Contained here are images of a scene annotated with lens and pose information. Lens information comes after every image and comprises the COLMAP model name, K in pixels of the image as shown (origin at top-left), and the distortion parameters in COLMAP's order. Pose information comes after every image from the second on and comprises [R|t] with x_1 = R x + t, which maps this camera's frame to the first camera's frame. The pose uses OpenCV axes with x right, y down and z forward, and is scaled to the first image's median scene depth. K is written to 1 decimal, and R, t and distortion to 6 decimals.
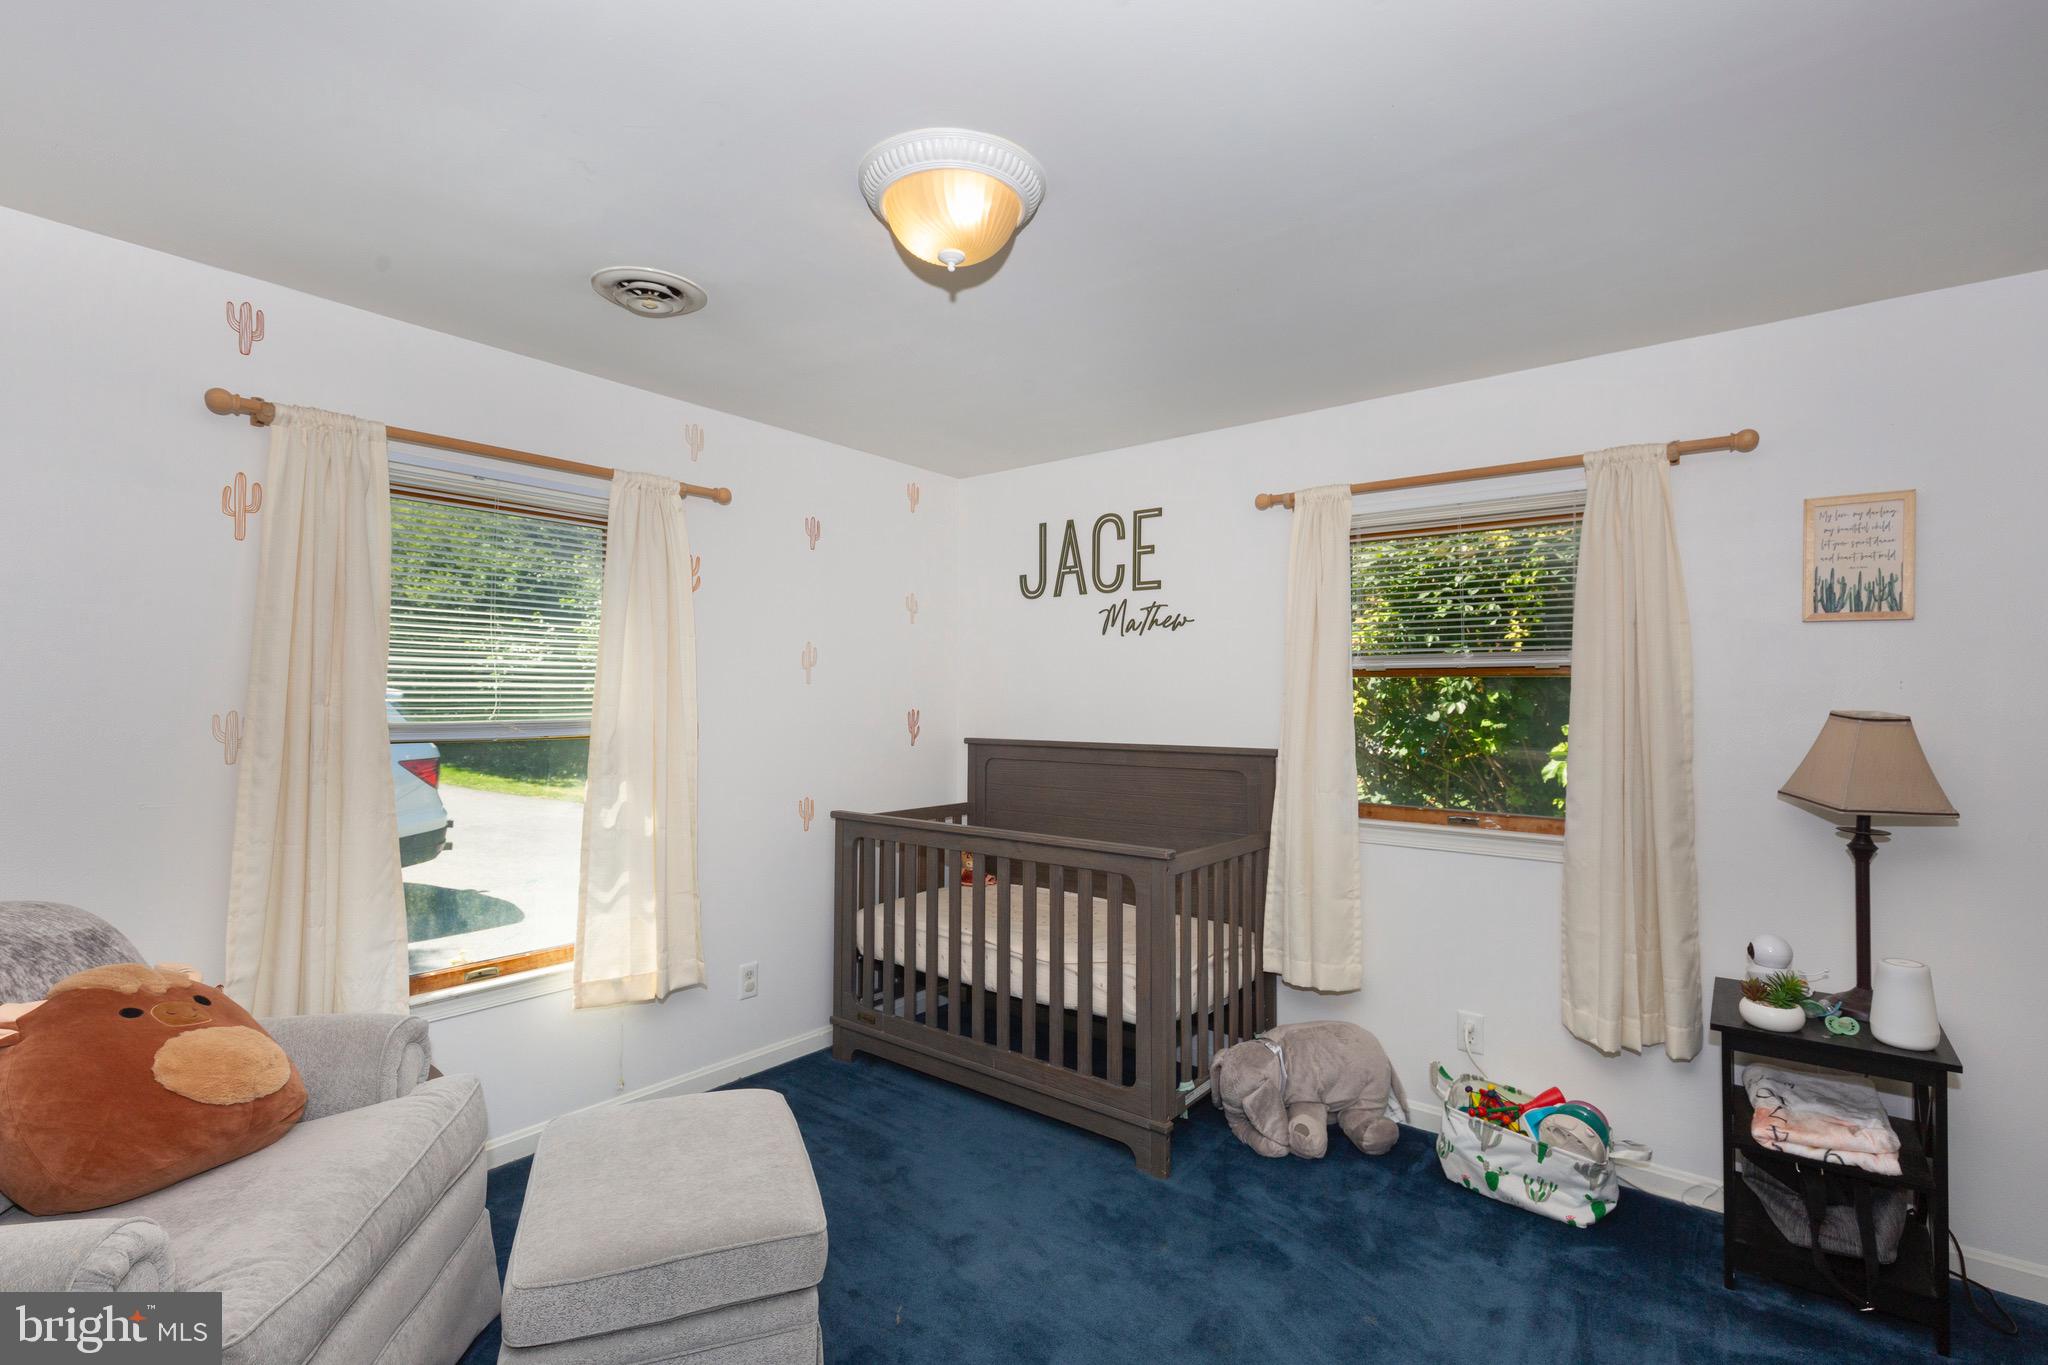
lens RADIAL K [[951.9, 0, 1024.0], [0, 951.9, 682.5], [0, 0, 1]] dist [-0.000060, -0.000114]
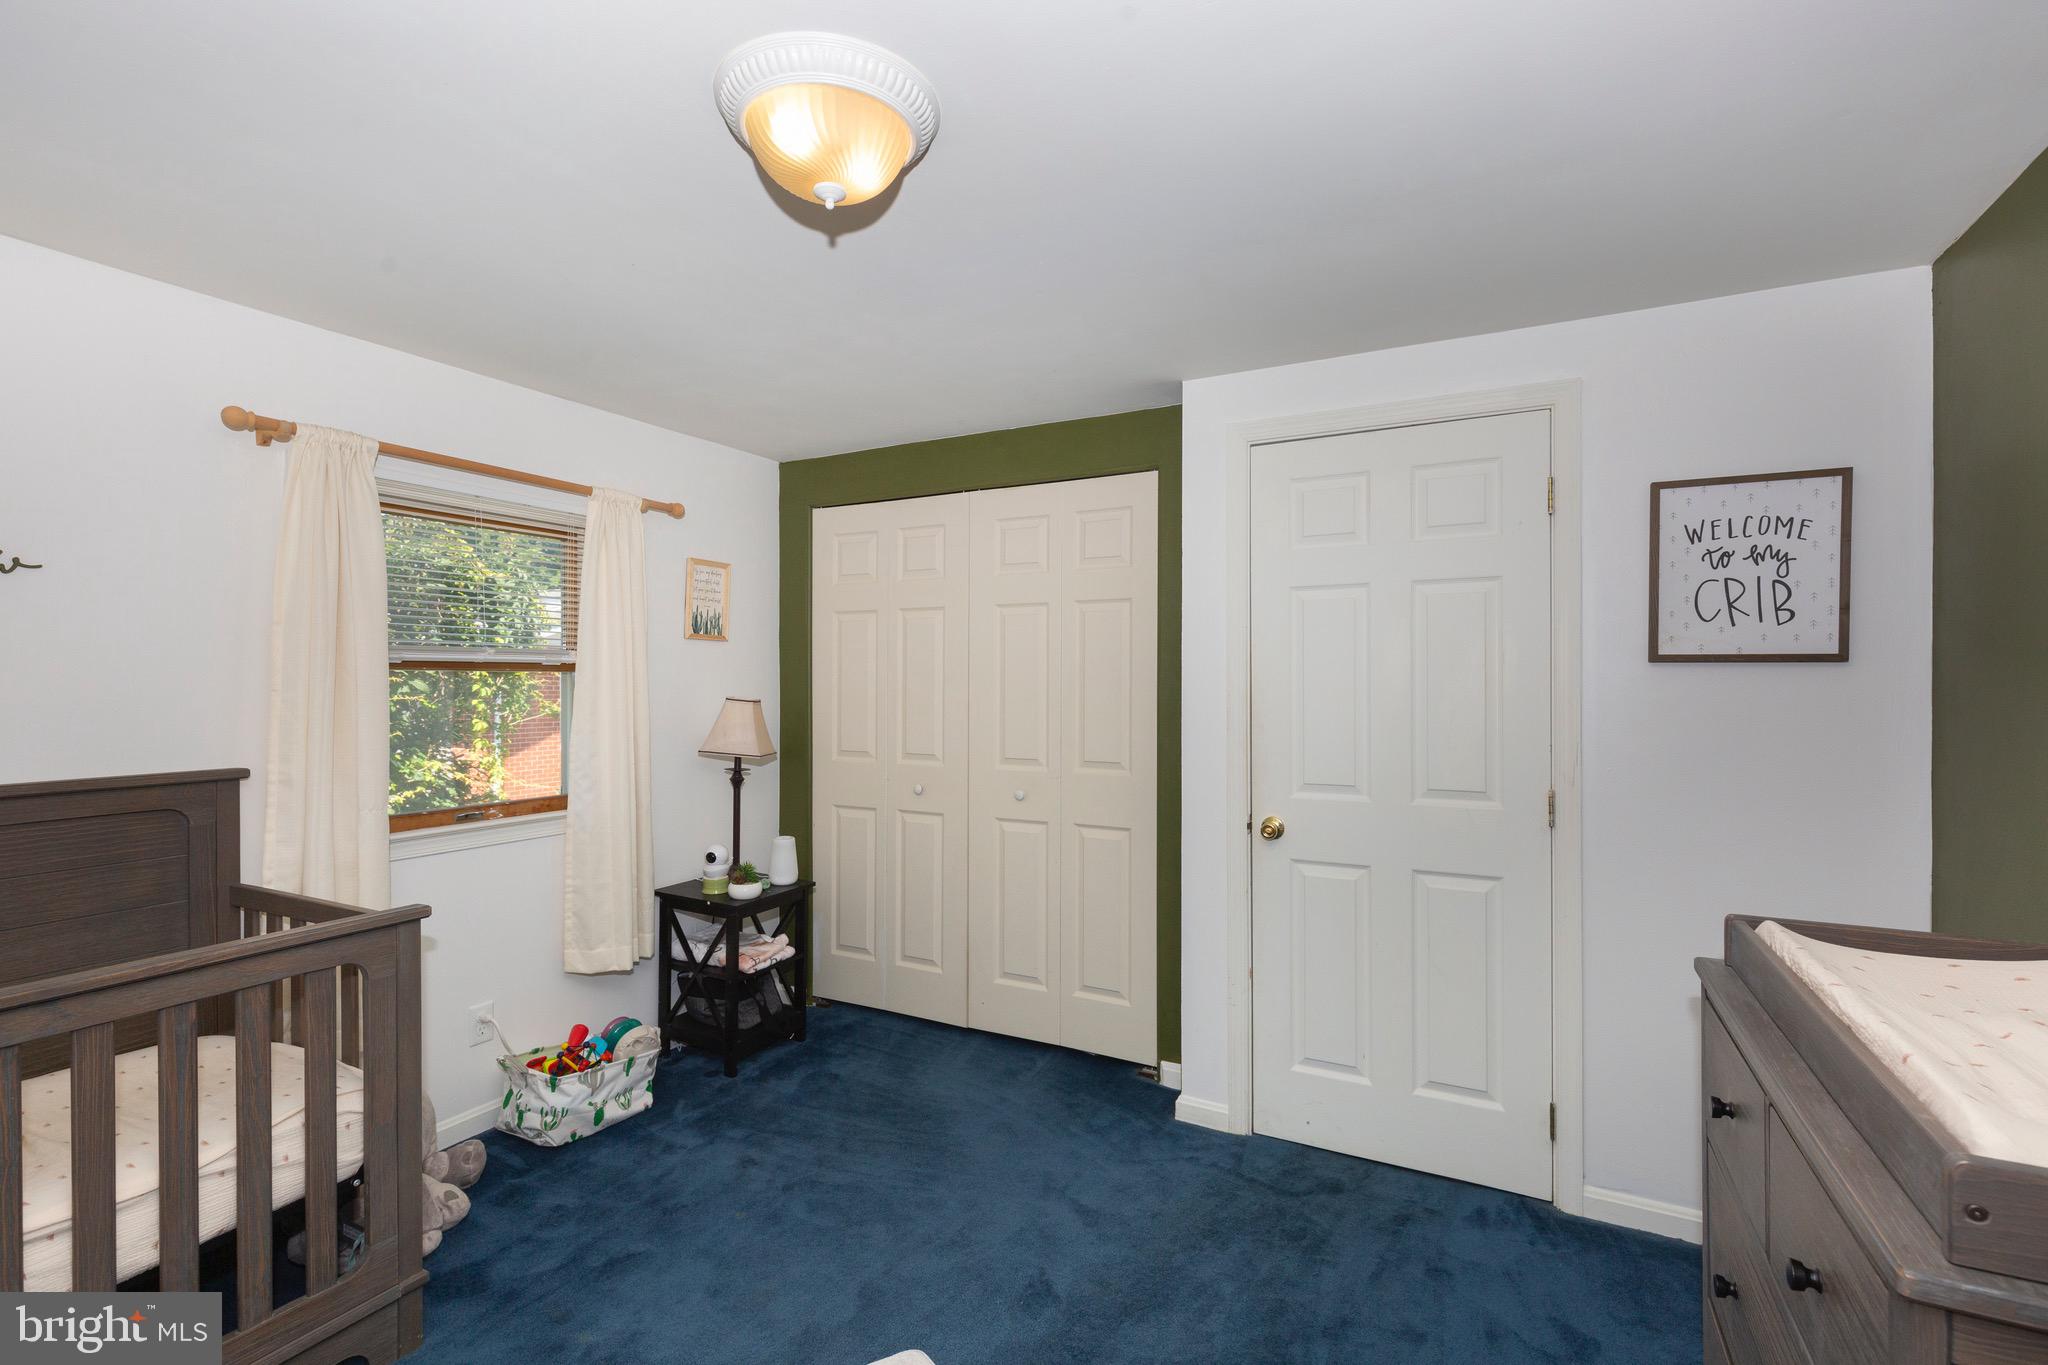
lens RADIAL K [[920.6, 0, 1019.8], [0, 920.6, 681.6], [0, 0, 1]] dist [0.001846, -0.000217]
pose [[-0.178729, -0.003626, 0.983892, -0.708654], [-0.011605, 0.999931, 0.001577, -0.003728], [-0.983830, -0.011136, -0.178758, 0.739077]]
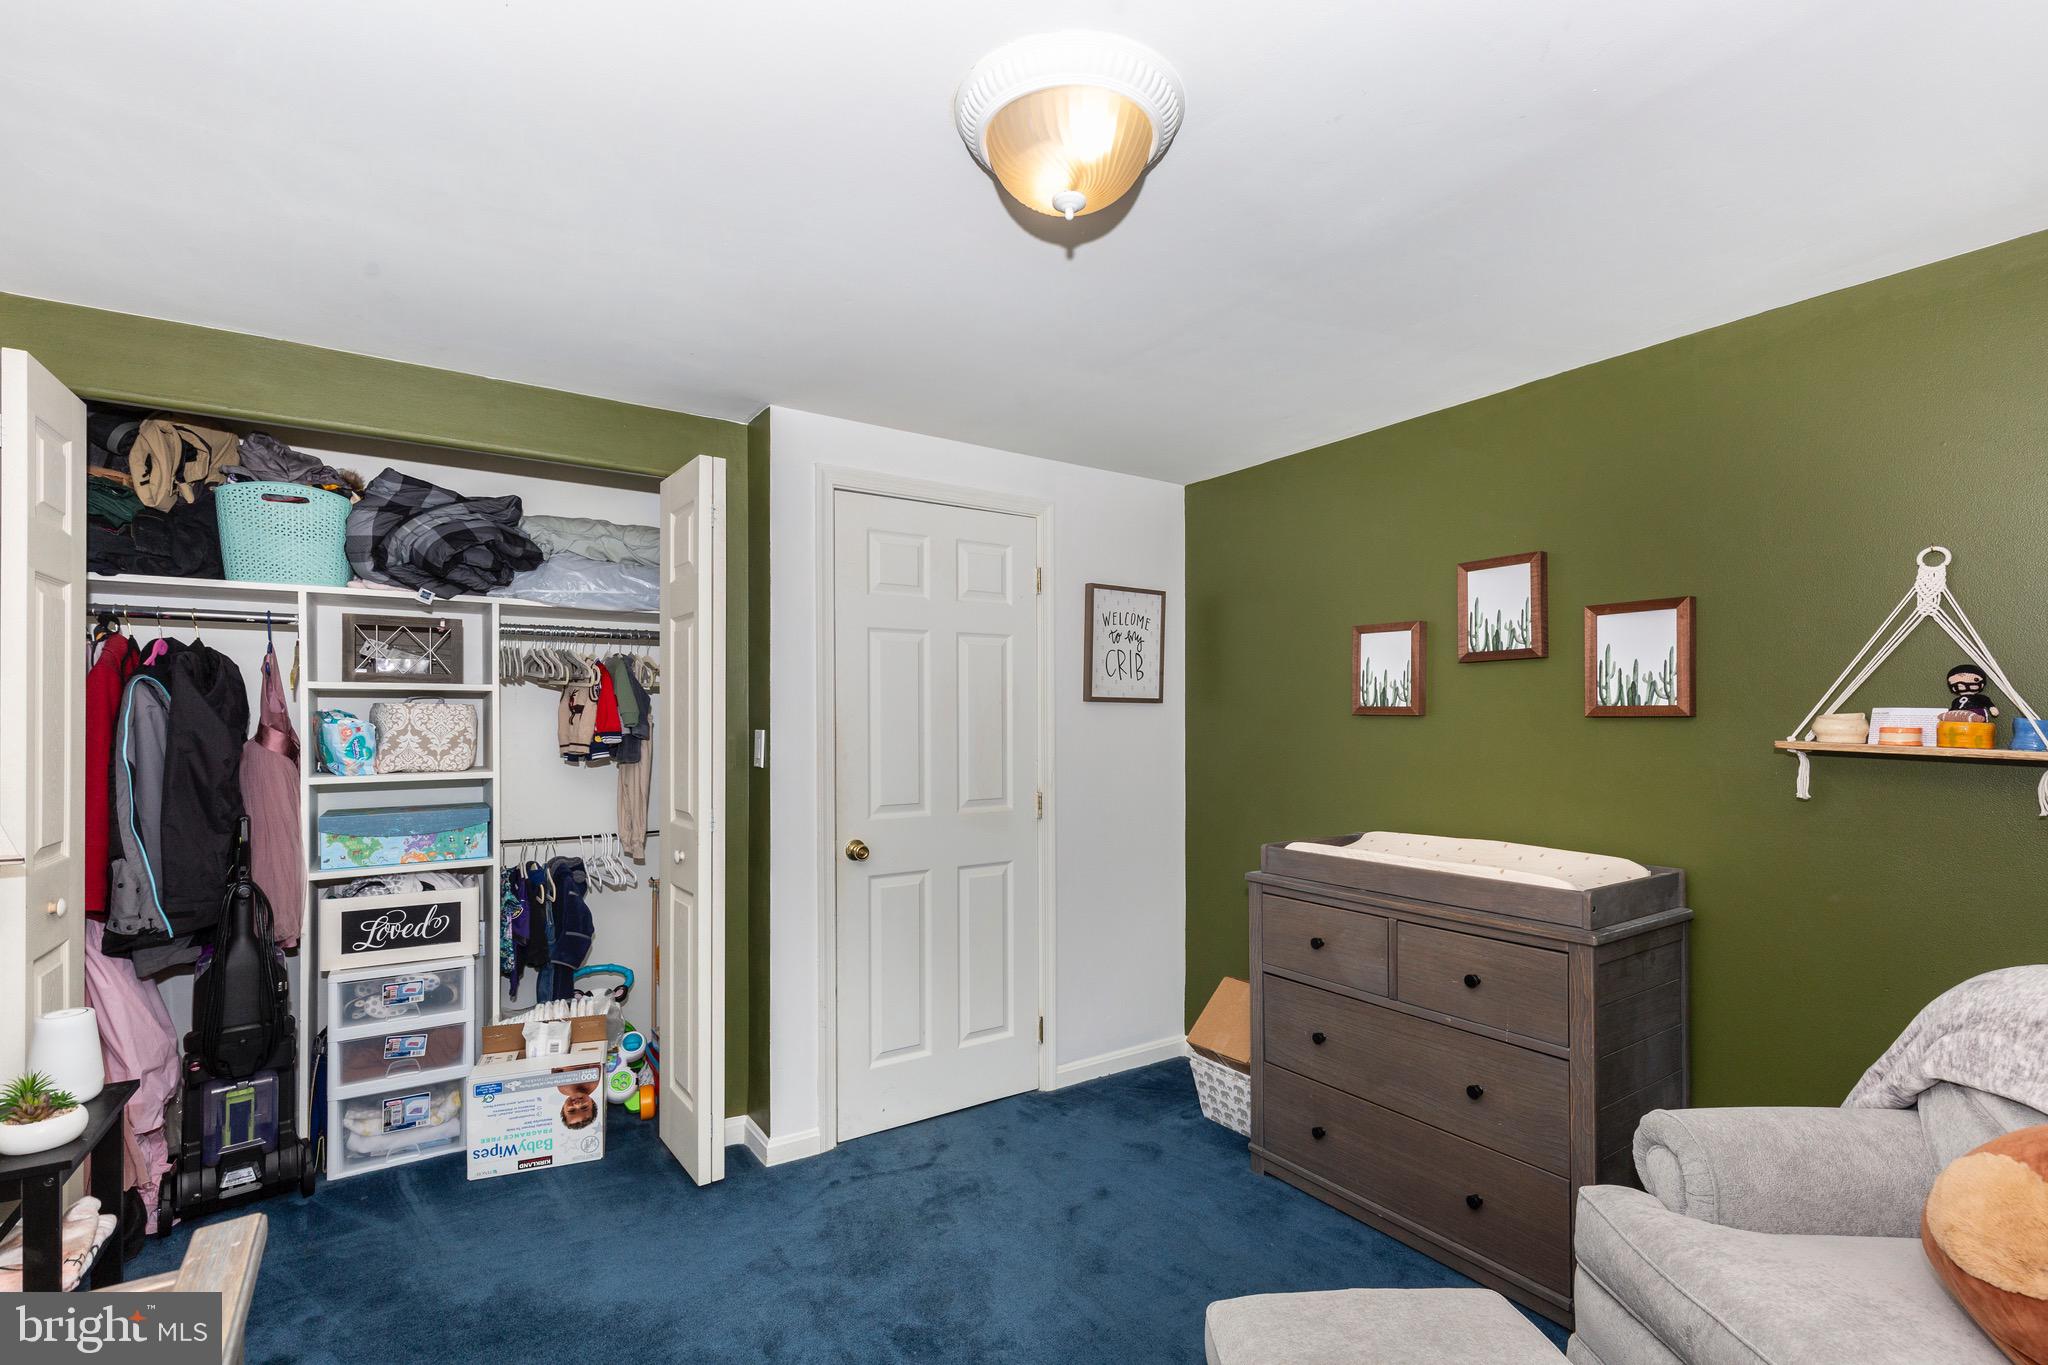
lens RADIAL K [[924.8, 0, 999.0], [0, 924.8, 704.7], [0, 0, 1]] dist [0.000639, 0.000125]
pose [[-0.948012, 0.000517, 0.318233, -0.208252], [-0.007212, 0.999707, -0.023107, 0.009773], [-0.318152, -0.024201, -0.947731, 1.349461]]
